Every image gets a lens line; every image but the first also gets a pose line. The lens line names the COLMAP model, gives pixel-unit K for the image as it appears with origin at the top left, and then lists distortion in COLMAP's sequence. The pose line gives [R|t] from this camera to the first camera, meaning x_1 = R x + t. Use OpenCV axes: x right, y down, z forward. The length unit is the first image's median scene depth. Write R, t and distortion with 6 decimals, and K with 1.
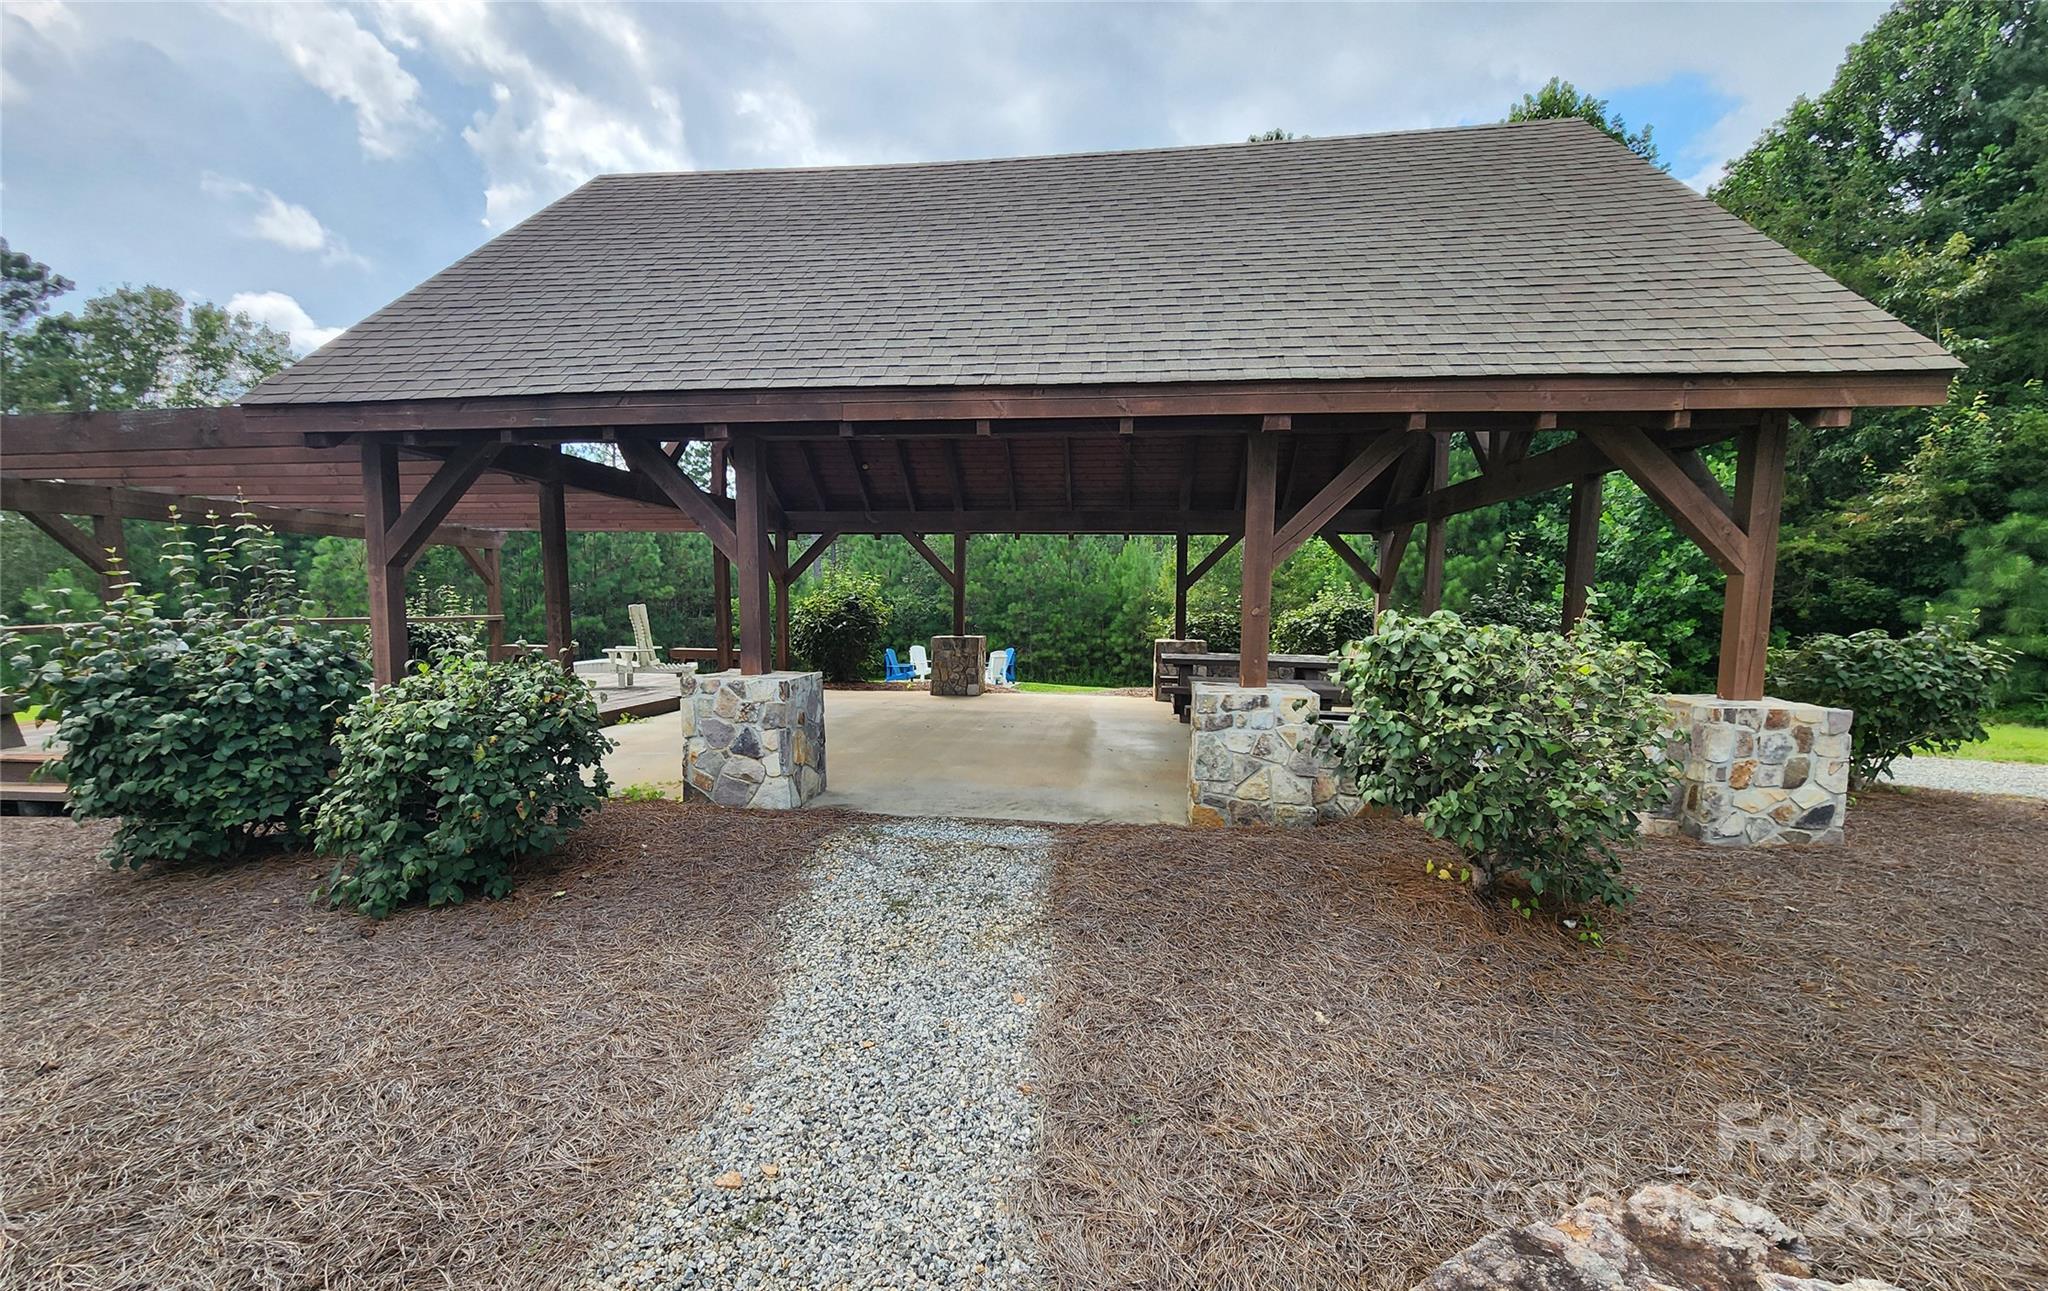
lens RADIAL K [[848.9, 0, 1040.7], [0, 848.9, 695.5], [0, 0, 1]] dist [0.002677, -0.000109]
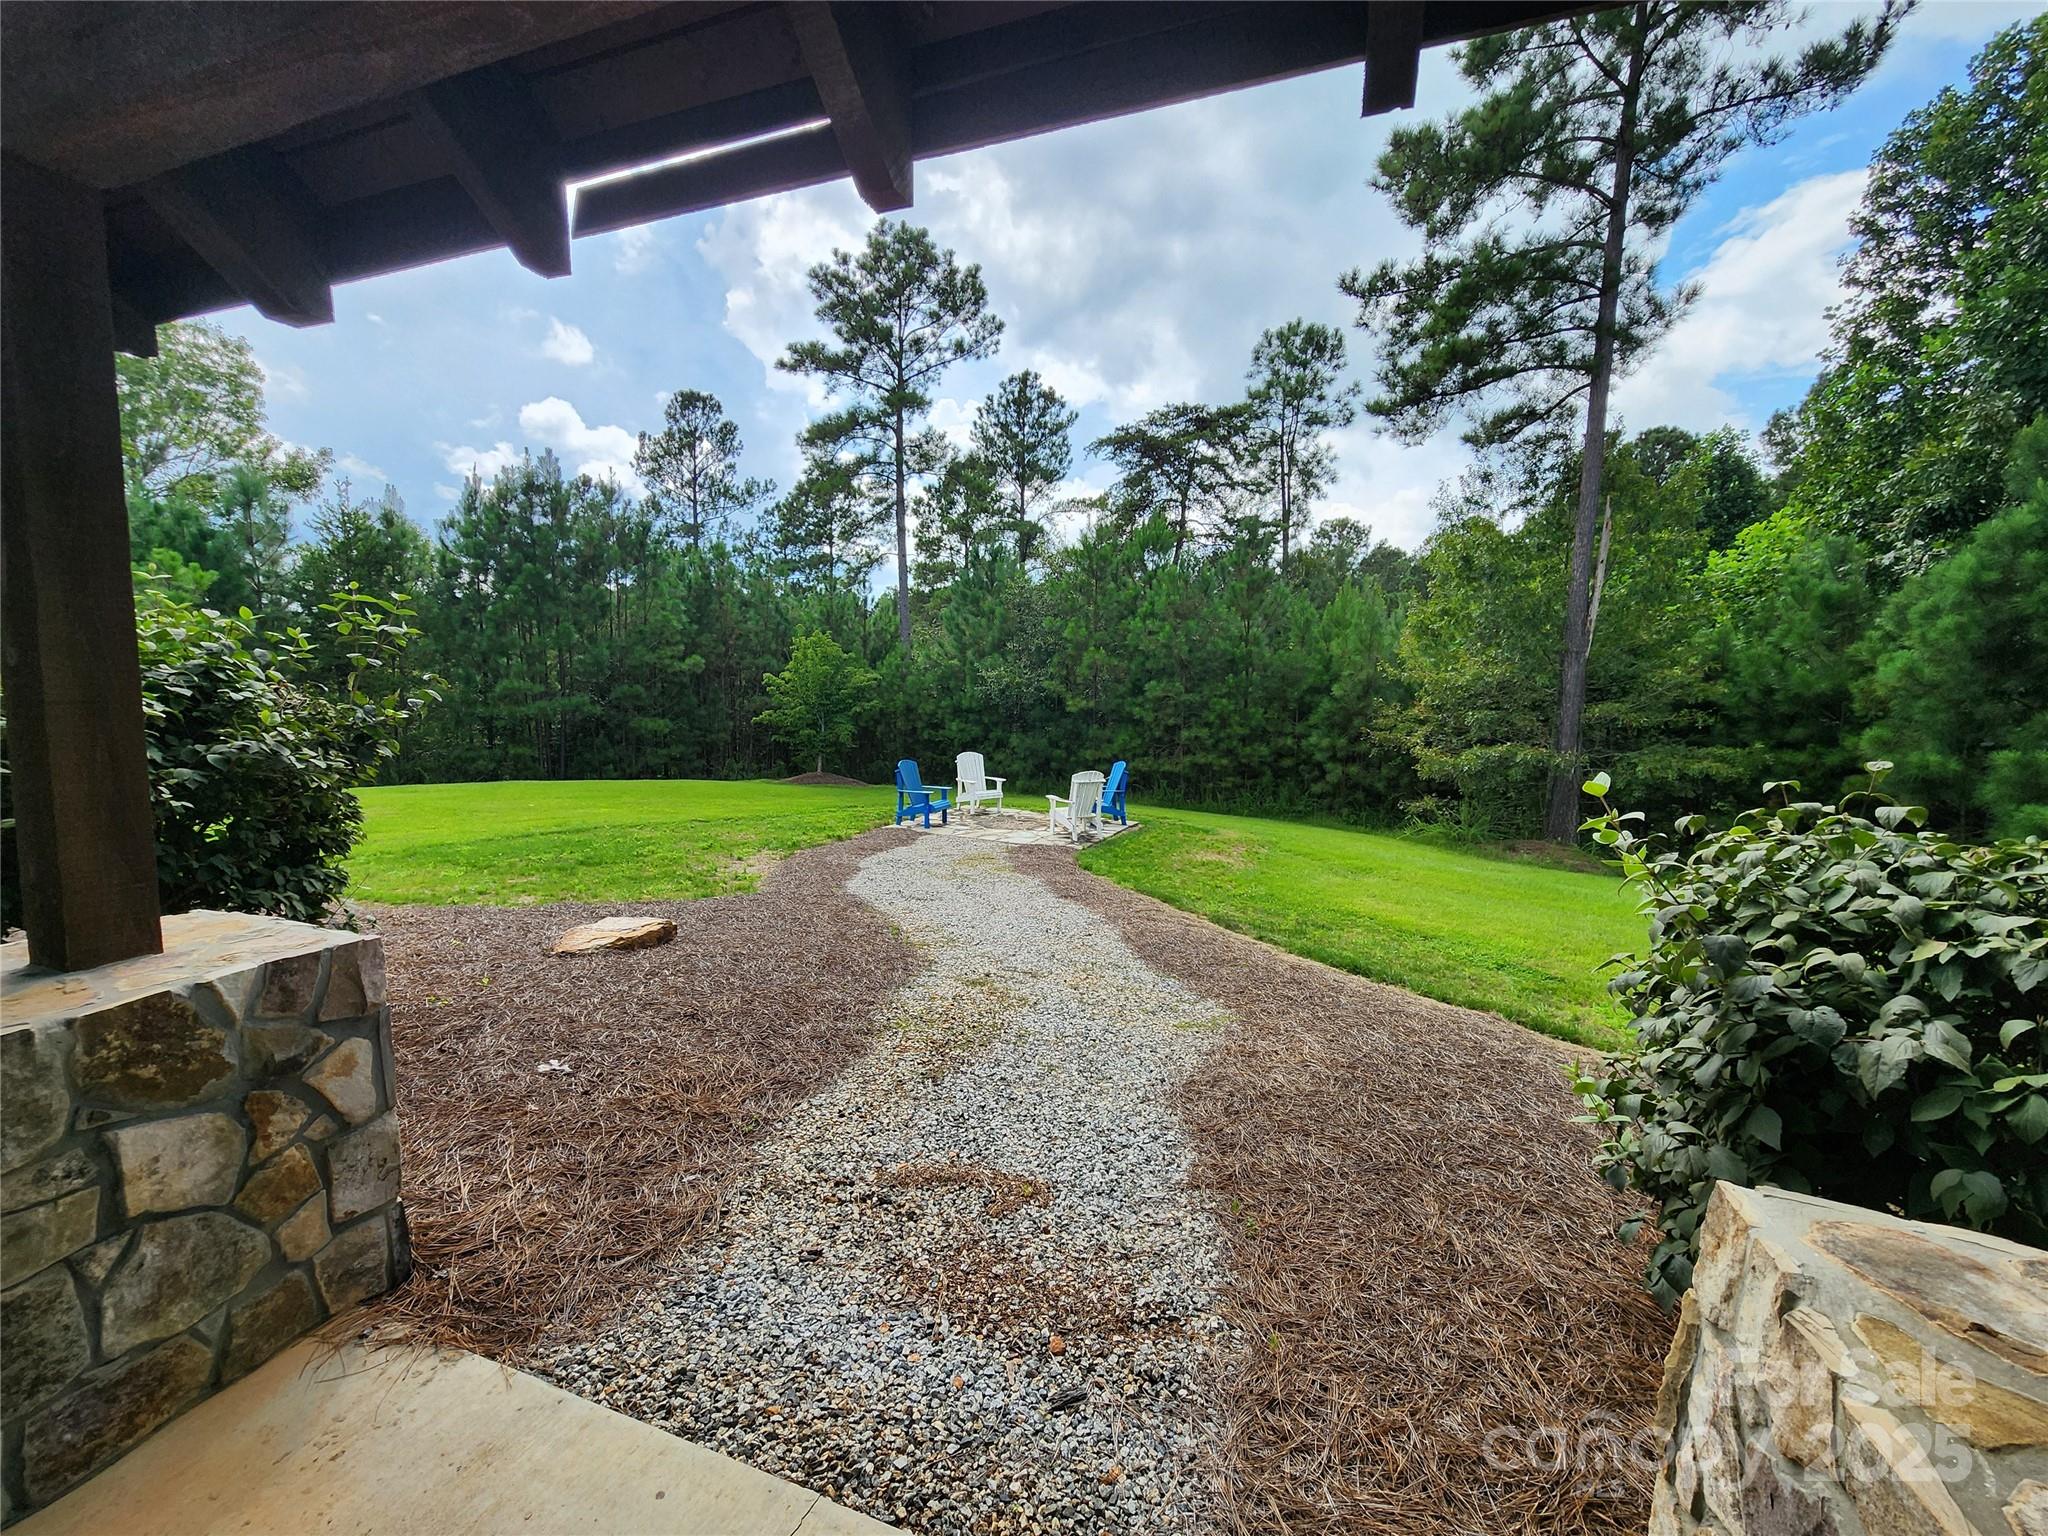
lens RADIAL K [[849.2, 0, 1025.1], [0, 849.2, 802.6], [0, 0, 1]] dist [-0.004472, 0.000428]
pose [[0.972511, 0.035566, -0.230124, 0.033033], [-0.026550, 0.998758, 0.042158, -0.054820], [0.231337, -0.034889, 0.972248, 0.458896]]
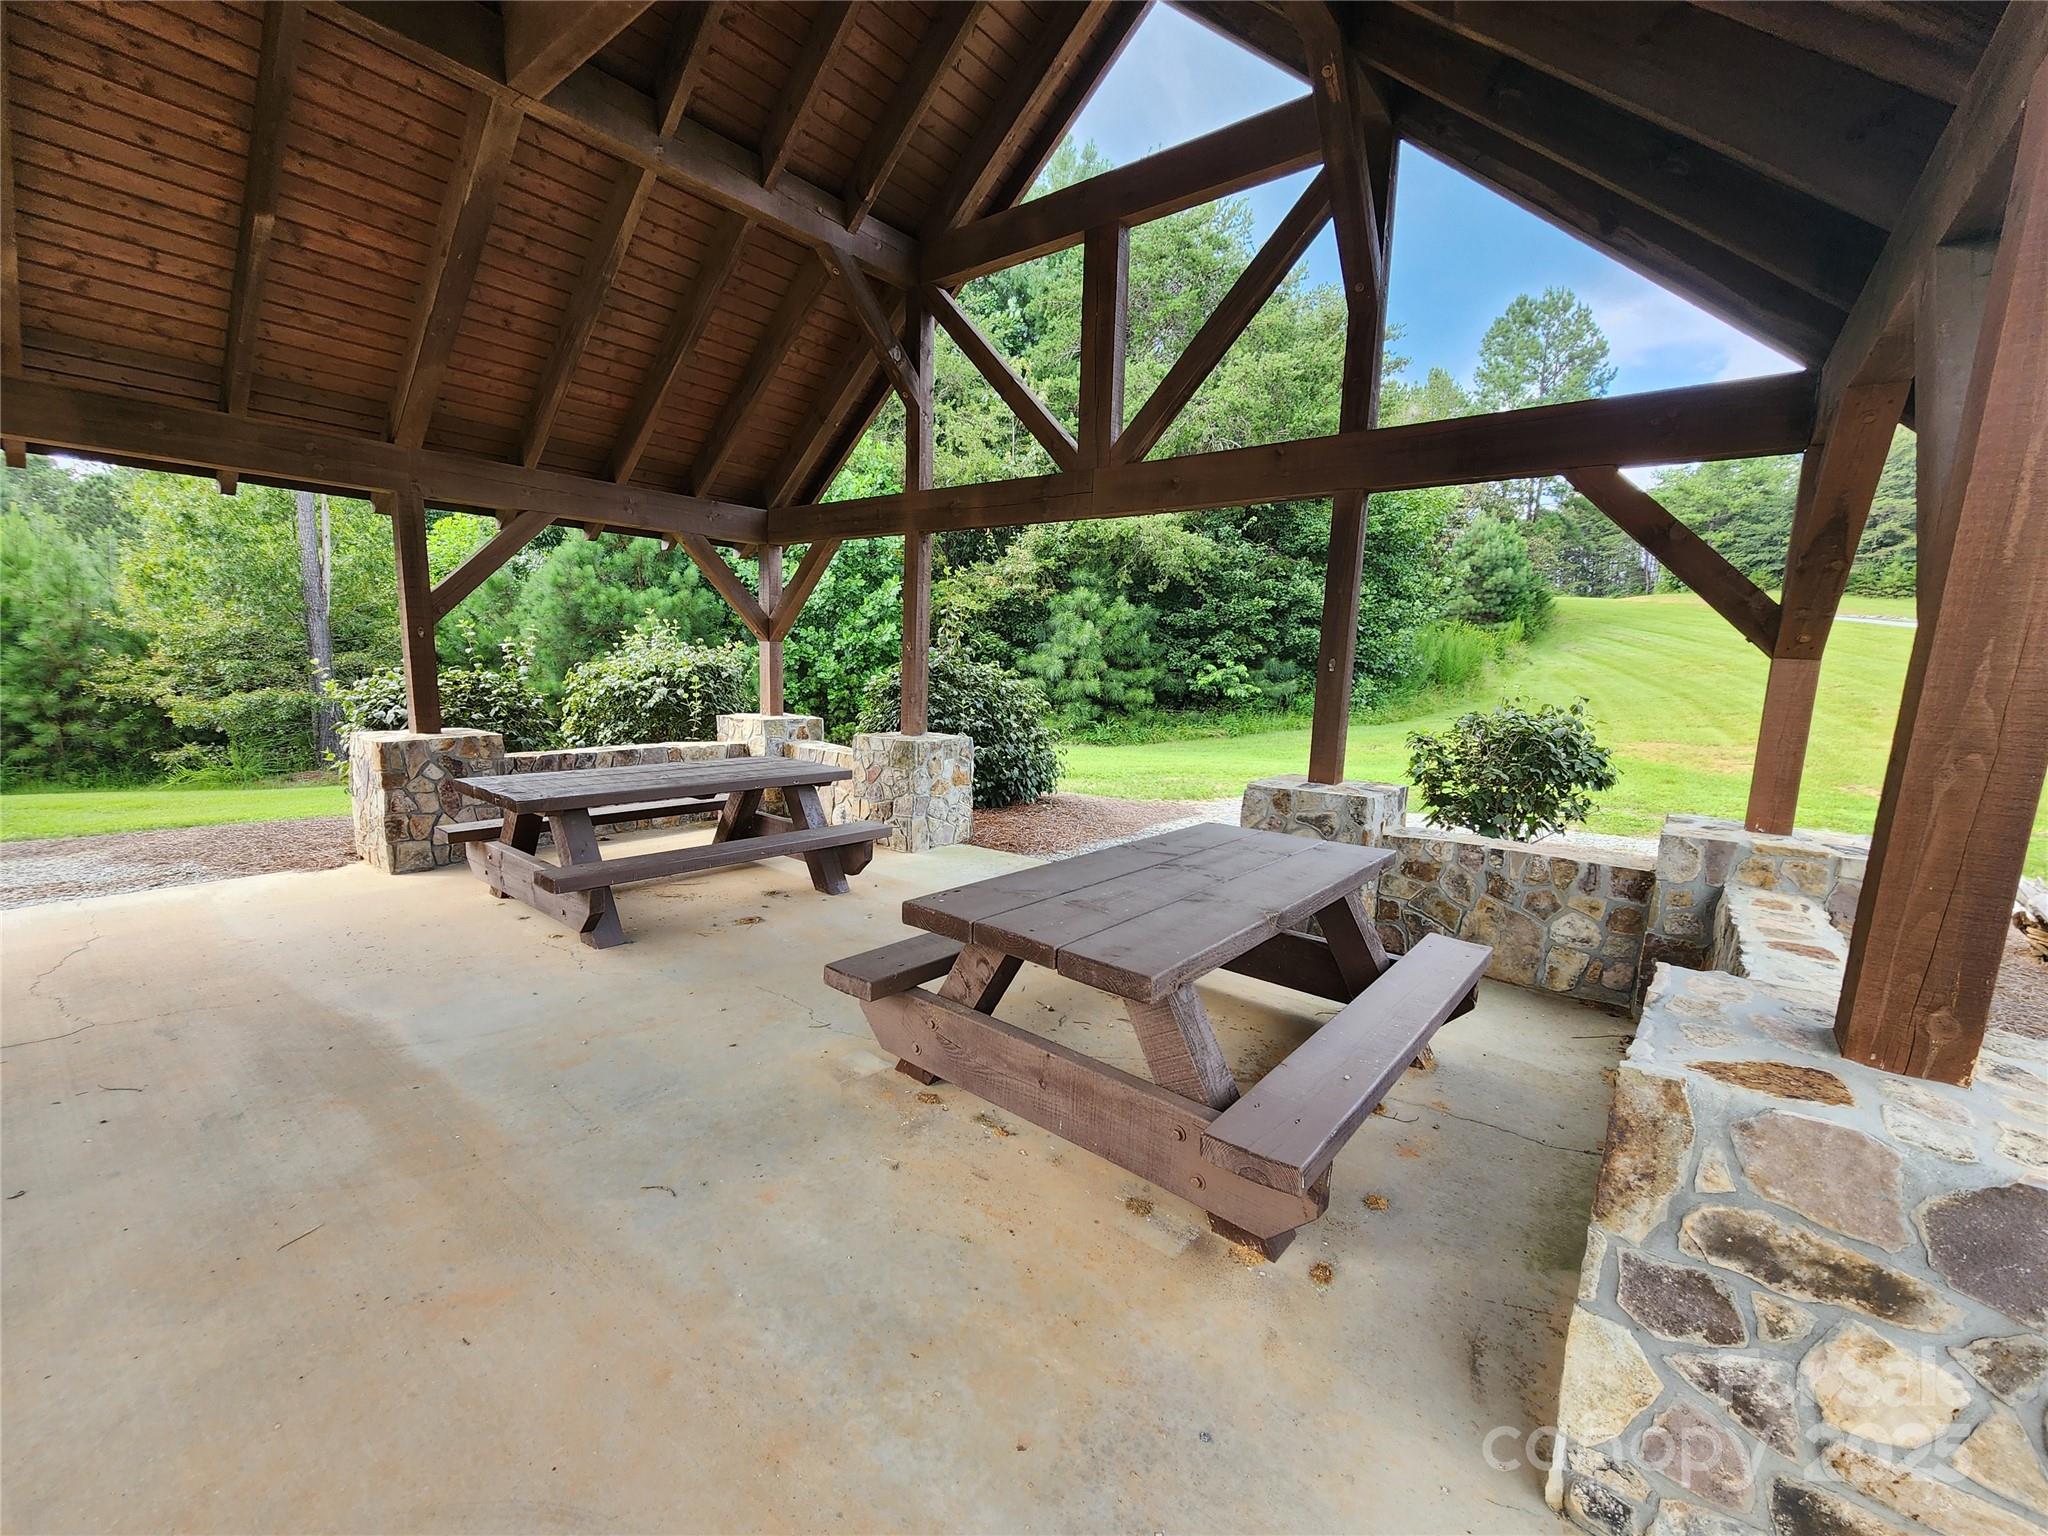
lens RADIAL K [[849.2, 0, 1012.0], [0, 849.2, 778.2], [0, 0, 1]] dist [-0.004472, 0.000428]
pose [[0.532514, -0.112335, 0.838934, -0.035393], [0.066449, 0.993643, 0.090872, -0.030259], [-0.843809, 0.007356, 0.536594, 0.251272]]
